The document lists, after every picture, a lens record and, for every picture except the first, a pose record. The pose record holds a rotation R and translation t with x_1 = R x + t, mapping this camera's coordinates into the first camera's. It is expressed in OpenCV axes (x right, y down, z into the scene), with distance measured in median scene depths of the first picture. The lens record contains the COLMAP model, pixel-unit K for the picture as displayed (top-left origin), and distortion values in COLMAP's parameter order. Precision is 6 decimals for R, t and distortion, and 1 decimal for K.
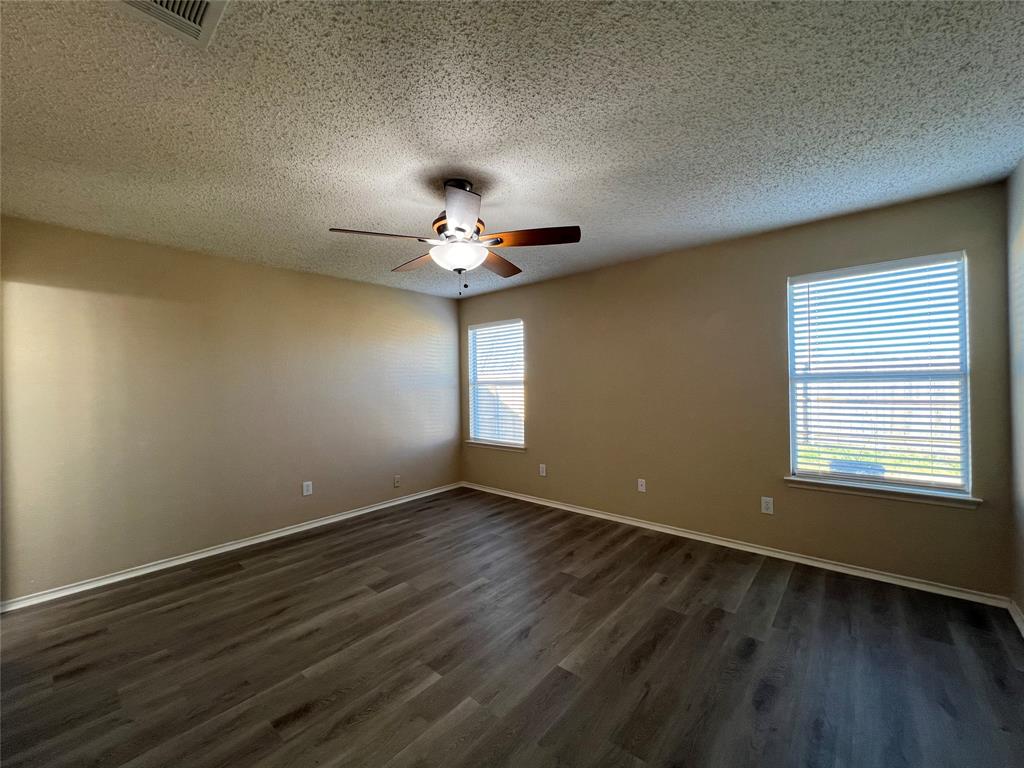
lens RADIAL K [[412.7, 0, 508.7], [0, 412.7, 386.0], [0, 0, 1]] dist [-0.002241, 0.000292]
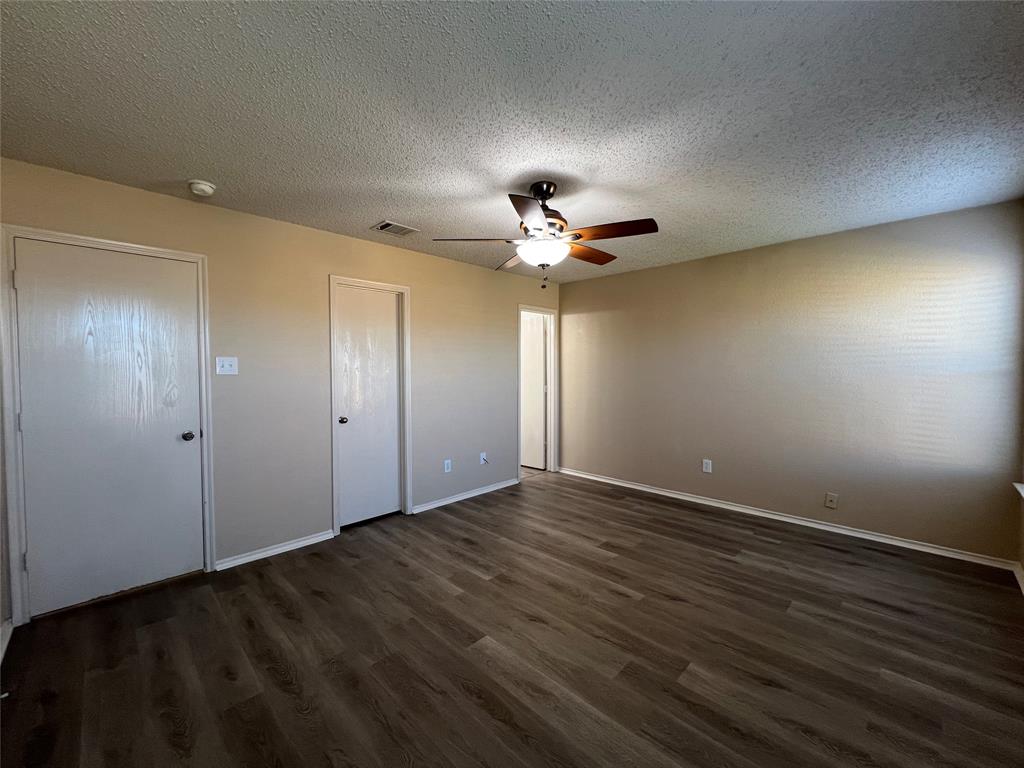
lens RADIAL K [[412.7, 0, 508.4], [0, 412.7, 385.6], [0, 0, 1]] dist [-0.002241, 0.000292]
pose [[-0.069515, 0.059772, -0.995789, 0.698787], [-0.004356, 0.998176, 0.060219, -0.018813], [0.997571, 0.008524, -0.069128, 0.690634]]
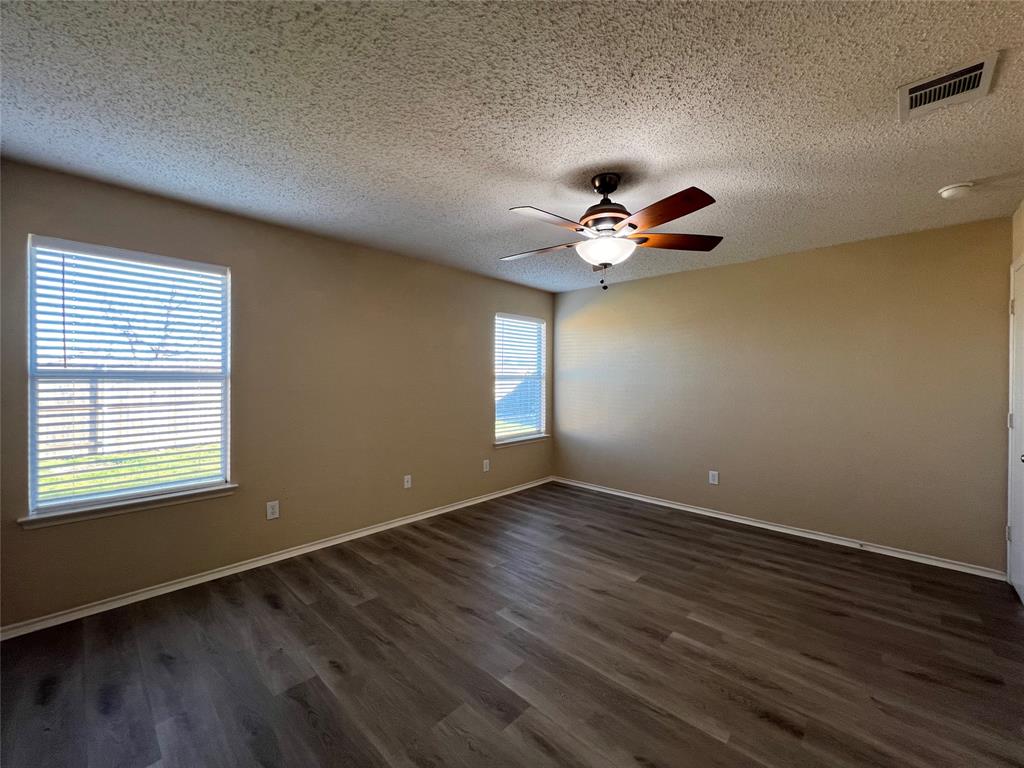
lens RADIAL K [[412.7, 0, 509.8], [0, 412.7, 381.4], [0, 0, 1]] dist [-0.002241, 0.000292]
pose [[0.036248, 0.007983, 0.999311, -0.794923], [0.005339, 0.999952, -0.008181, 0.007569], [-0.999329, 0.005631, 0.036204, 0.839289]]
